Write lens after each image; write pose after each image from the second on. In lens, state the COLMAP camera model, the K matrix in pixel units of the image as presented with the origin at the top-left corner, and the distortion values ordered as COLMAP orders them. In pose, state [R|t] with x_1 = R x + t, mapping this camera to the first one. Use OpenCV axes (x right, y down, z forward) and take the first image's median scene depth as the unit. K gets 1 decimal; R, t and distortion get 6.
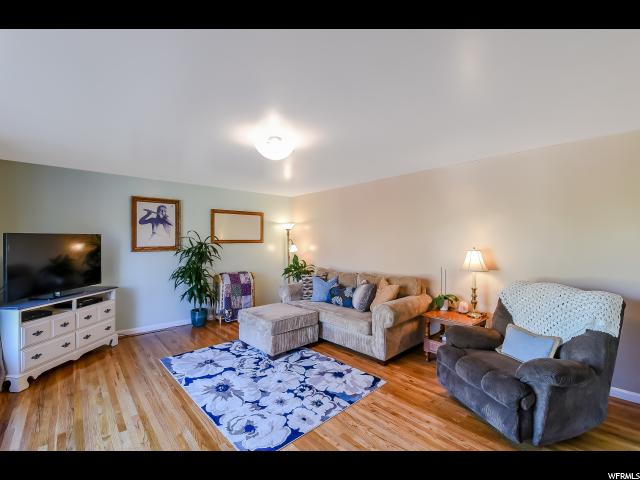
lens RADIAL K [[282.2, 0, 320.0], [0, 282.2, 240.0], [0, 0, 1]] dist [-0.002926, -0.001088]
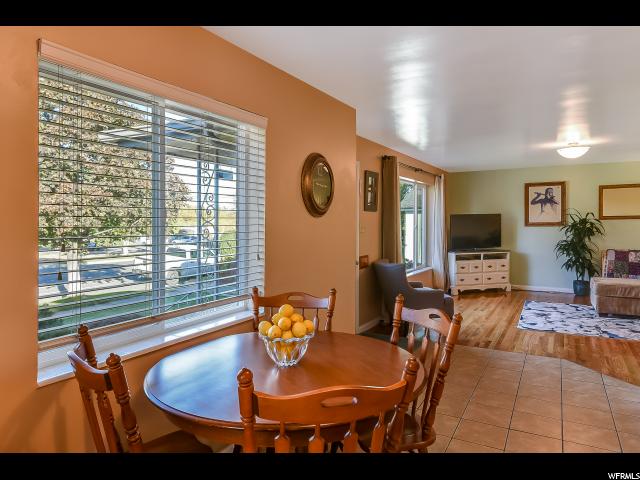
lens RADIAL K [[446.5, 0, 320.0], [0, 446.5, 240.0], [0, 0, 1]] dist [0.028319, 0.002076]
pose [[0.323483, 0.033940, -0.945625, 1.080911], [0.011015, 0.999154, 0.039629, 0.013324], [0.946170, -0.023235, 0.322836, -0.617933]]
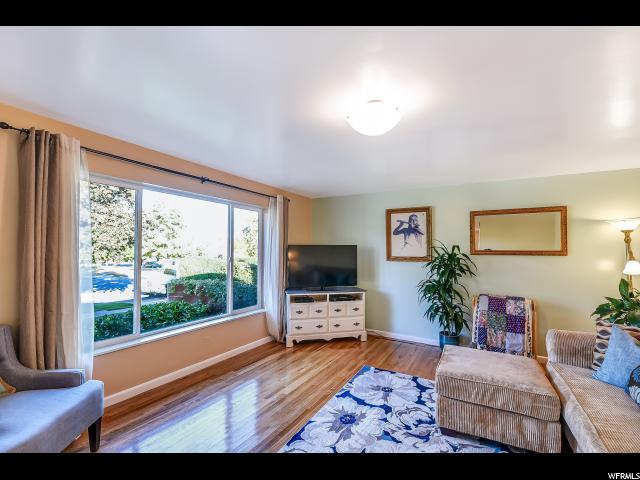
lens RADIAL K [[287.4, 0, 320.1], [0, 287.4, 248.8], [0, 0, 1]] dist [-0.002047, -0.000470]
pose [[0.299592, -0.004197, -0.954058, 0.338307], [-0.008577, 0.999938, -0.007092, 0.006071], [0.954029, 0.010307, 0.299537, 0.465372]]
